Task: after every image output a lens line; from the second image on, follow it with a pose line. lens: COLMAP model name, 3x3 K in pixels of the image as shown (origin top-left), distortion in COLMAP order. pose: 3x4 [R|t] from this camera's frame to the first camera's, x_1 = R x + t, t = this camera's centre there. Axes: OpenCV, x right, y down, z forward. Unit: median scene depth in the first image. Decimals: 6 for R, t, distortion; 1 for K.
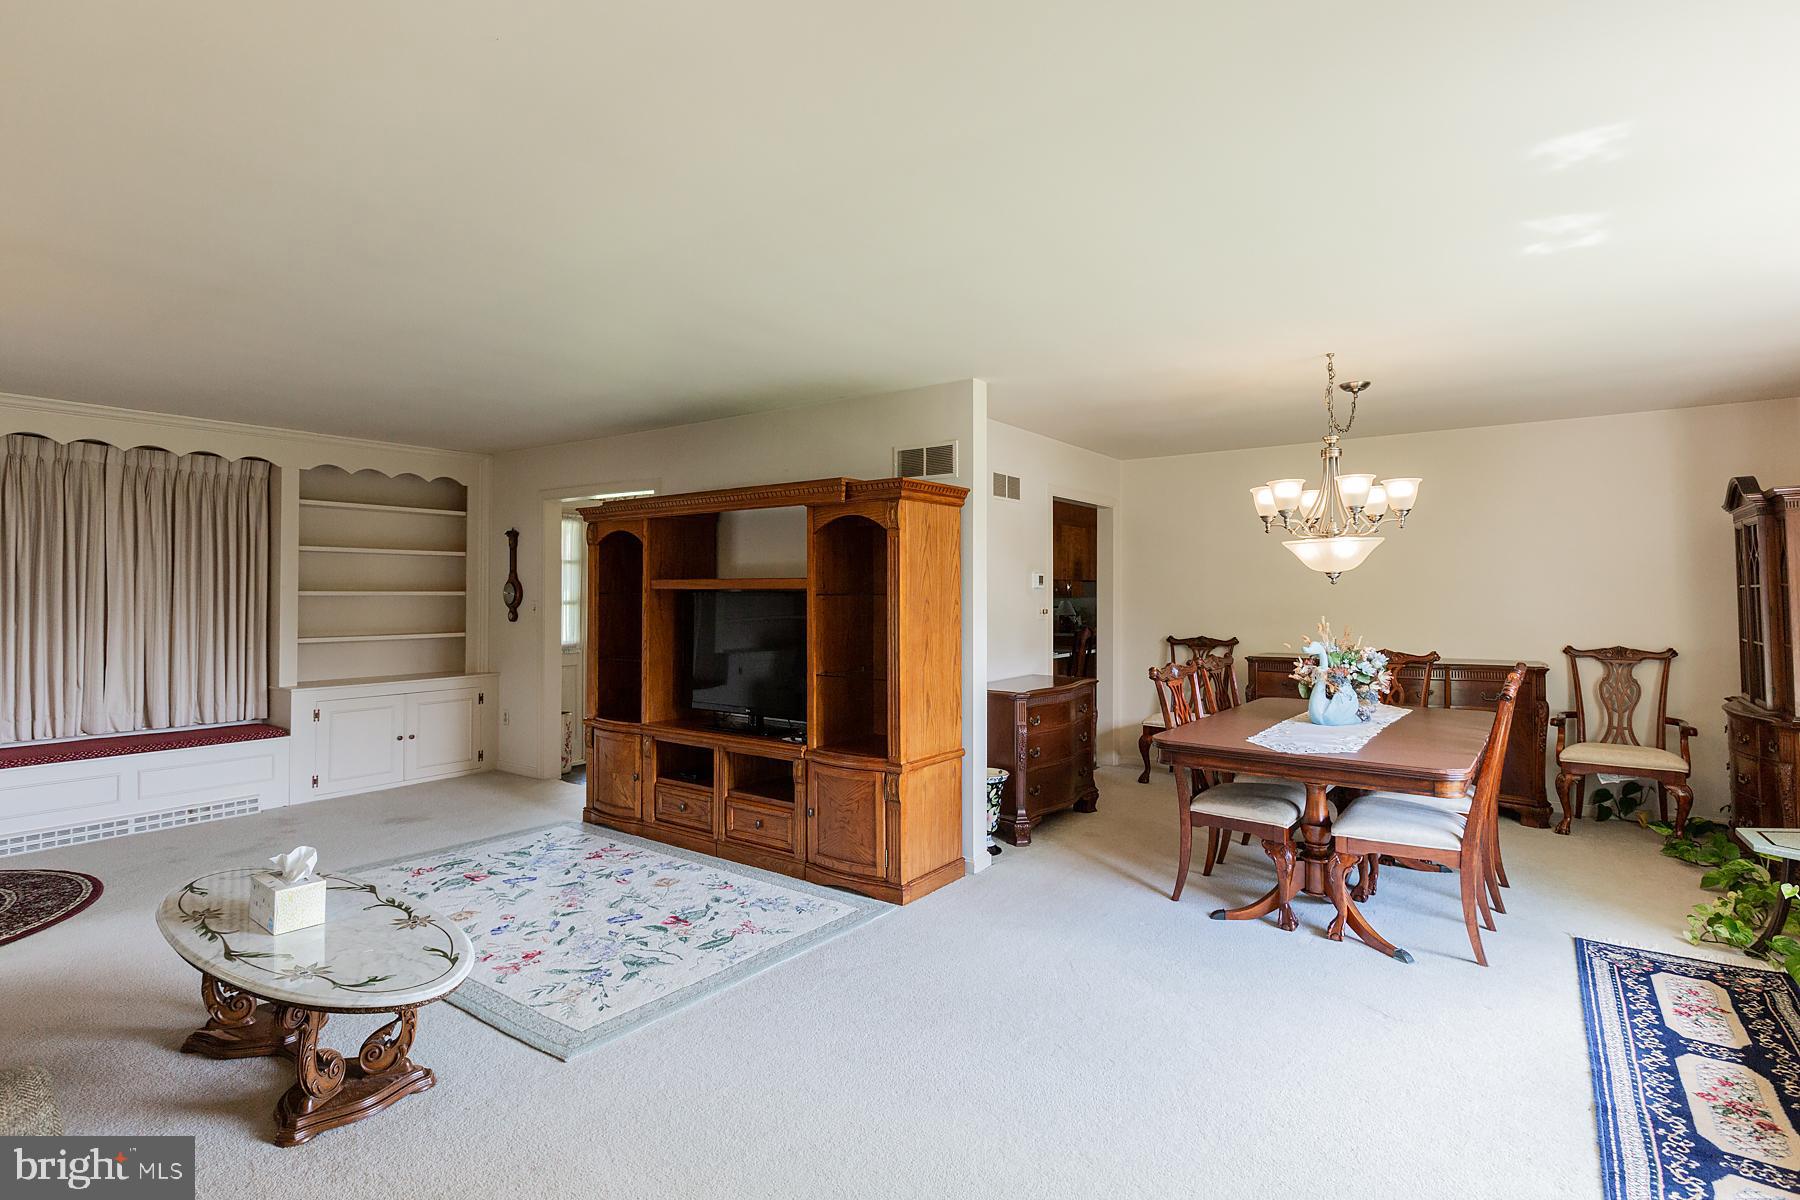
lens RADIAL K [[871.5, 0, 903.6], [0, 871.5, 590.9], [0, 0, 1]] dist [-0.002613, -0.000164]
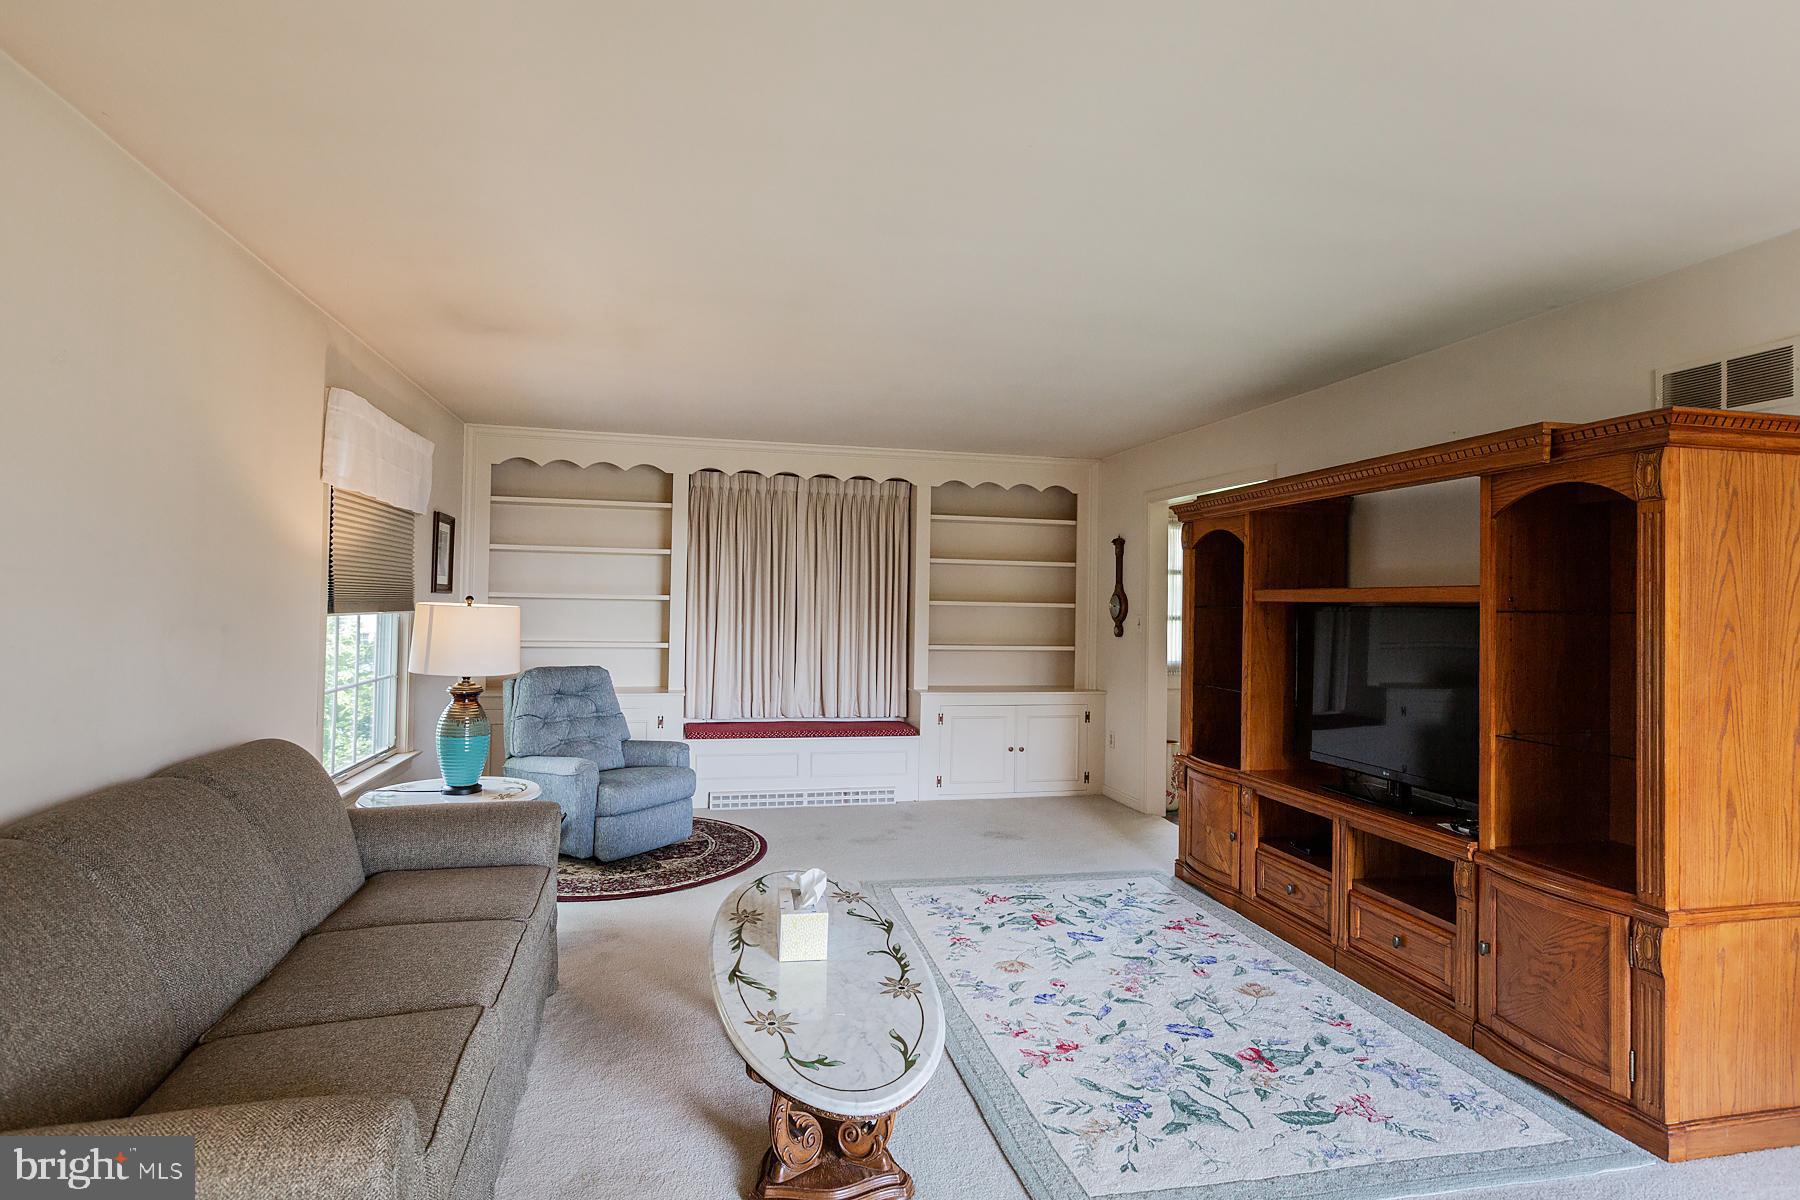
lens RADIAL K [[907.2, 0, 896.8], [0, 907.2, 590.9], [0, 0, 1]] dist [0.002960, -0.002349]
pose [[0.756946, 0.004061, -0.653464, 0.003029], [-0.016967, 0.999766, -0.013441, 0.005861], [0.653257, 0.021261, 0.756838, 0.199094]]
